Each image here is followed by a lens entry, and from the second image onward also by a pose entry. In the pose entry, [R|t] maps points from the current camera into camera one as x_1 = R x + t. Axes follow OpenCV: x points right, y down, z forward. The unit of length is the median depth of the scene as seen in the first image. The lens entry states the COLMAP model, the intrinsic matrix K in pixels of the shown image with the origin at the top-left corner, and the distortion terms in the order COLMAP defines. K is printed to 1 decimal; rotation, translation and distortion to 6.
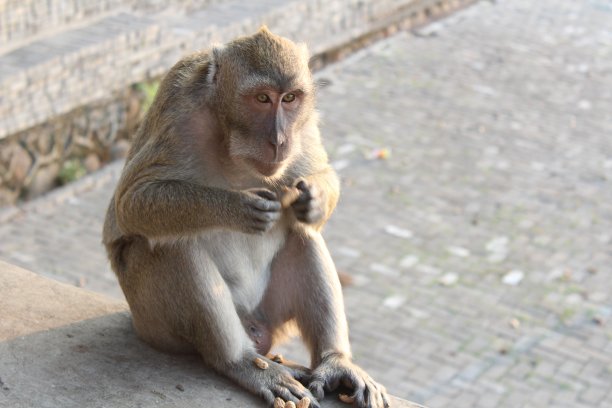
lens RADIAL K [[1478.4, 0, 306.6], [0, 1478.4, 203.9], [0, 0, 1]] dist [0.080389, 0.000000]
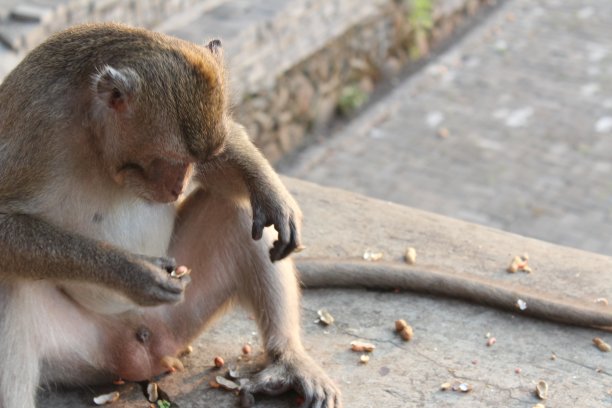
lens RADIAL K [[1478.4, 0, 308.0], [0, 1478.4, 200.6], [0, 0, 1]] dist [0.080389, 0.000000]
pose [[0.996154, -0.066121, -0.057499, -0.138880], [0.070679, 0.994187, 0.081226, -0.035735], [0.051794, -0.084978, 0.995036, 0.068708]]
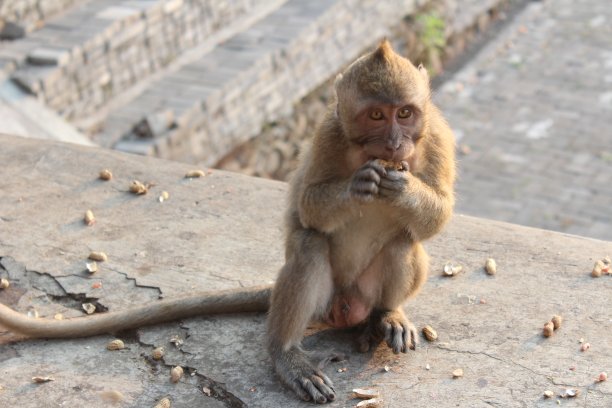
lens RADIAL K [[1478.4, 0, 305.3], [0, 1478.4, 206.3], [0, 0, 1]] dist [0.080389, 0.000000]
pose [[0.989401, -0.128963, -0.066737, -0.145781], [0.133304, 0.988923, 0.065279, -0.035389], [0.057579, -0.073483, 0.995633, 0.069357]]
